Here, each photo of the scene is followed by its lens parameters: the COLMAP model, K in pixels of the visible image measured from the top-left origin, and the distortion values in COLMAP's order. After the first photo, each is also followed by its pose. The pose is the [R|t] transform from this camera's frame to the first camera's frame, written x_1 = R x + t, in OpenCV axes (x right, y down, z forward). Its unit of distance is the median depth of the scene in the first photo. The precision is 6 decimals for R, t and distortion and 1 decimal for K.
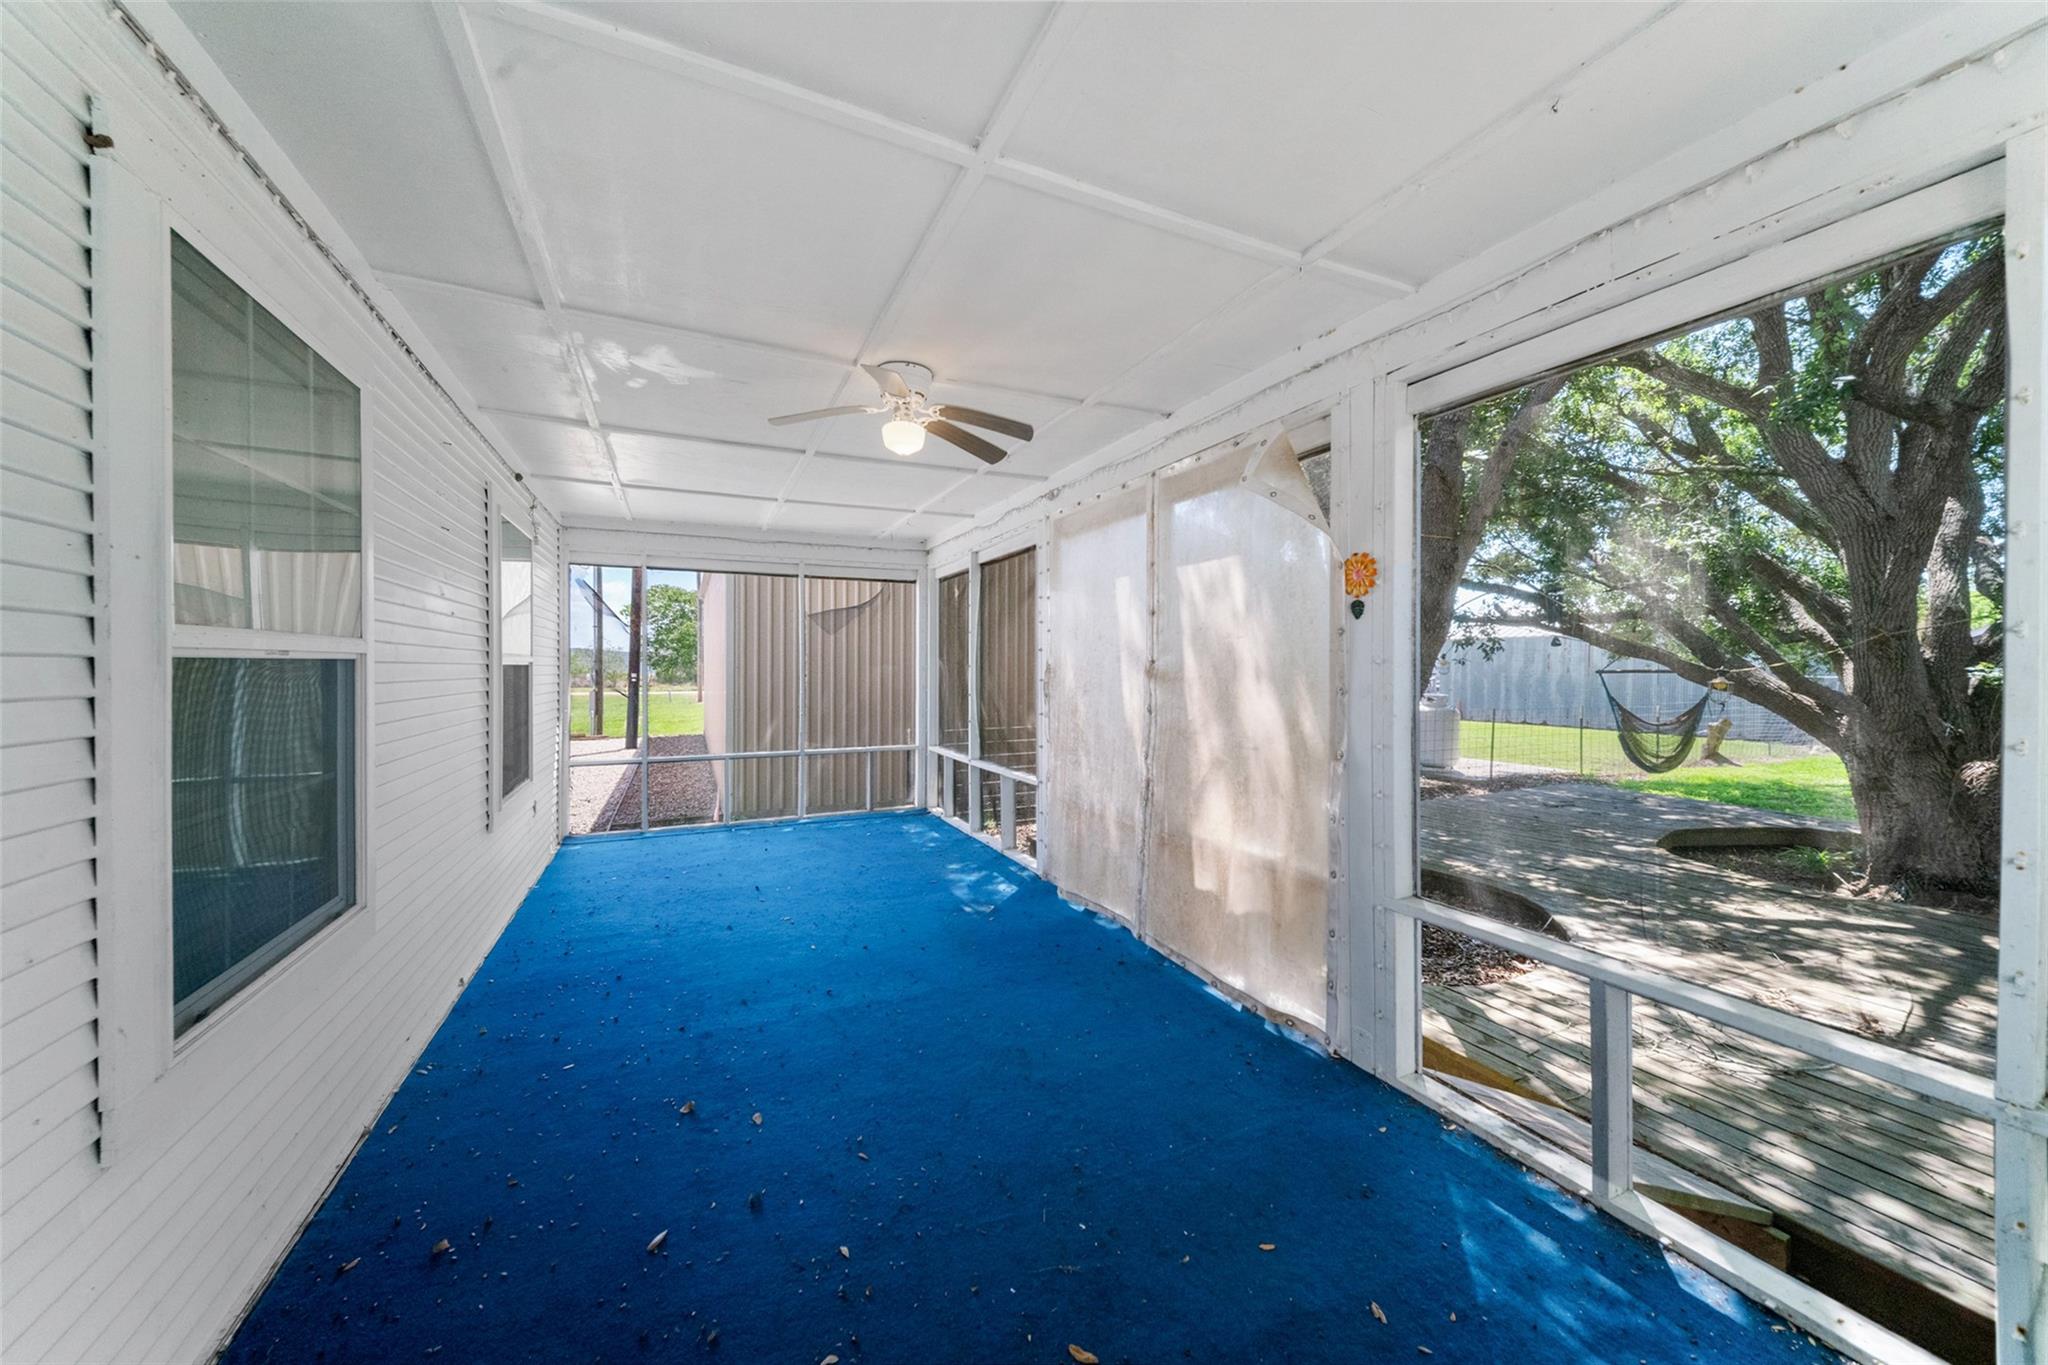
lens RADIAL K [[714.1, 0, 1014.1], [0, 714.1, 672.1], [0, 0, 1]] dist [0.000826, 0.000091]
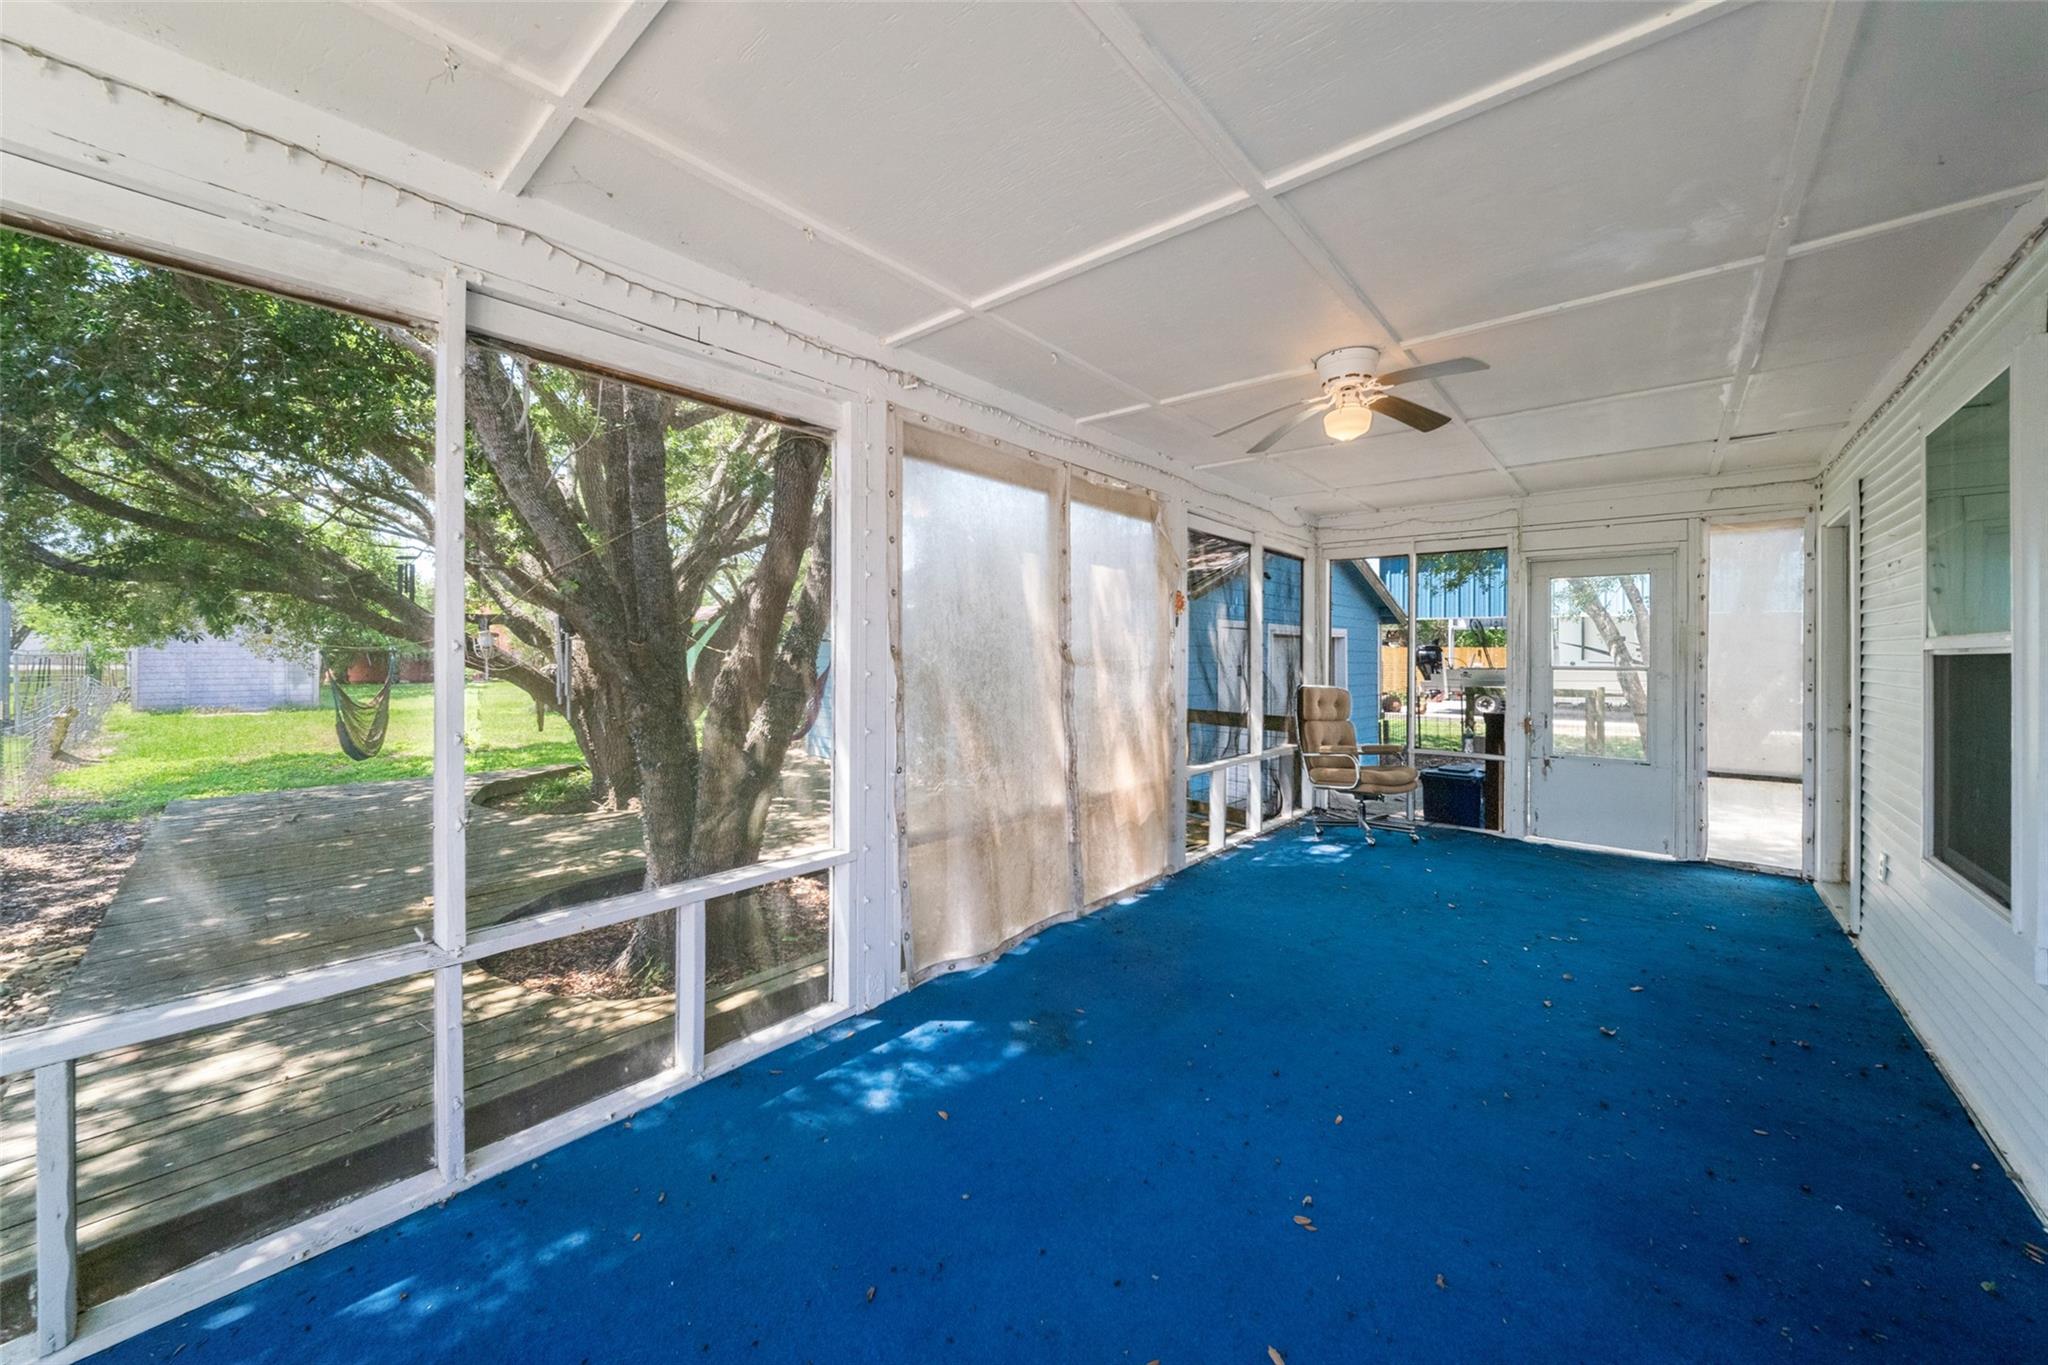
lens RADIAL K [[722.0, 0, 1026.3], [0, 722.0, 638.9], [0, 0, 1]] dist [-0.001031, -0.000135]
pose [[-0.403343, 0.012317, 0.914966, -0.707206], [-0.004400, 0.999872, -0.015400, -0.009155], [-0.915038, -0.010238, -0.403237, 1.418854]]
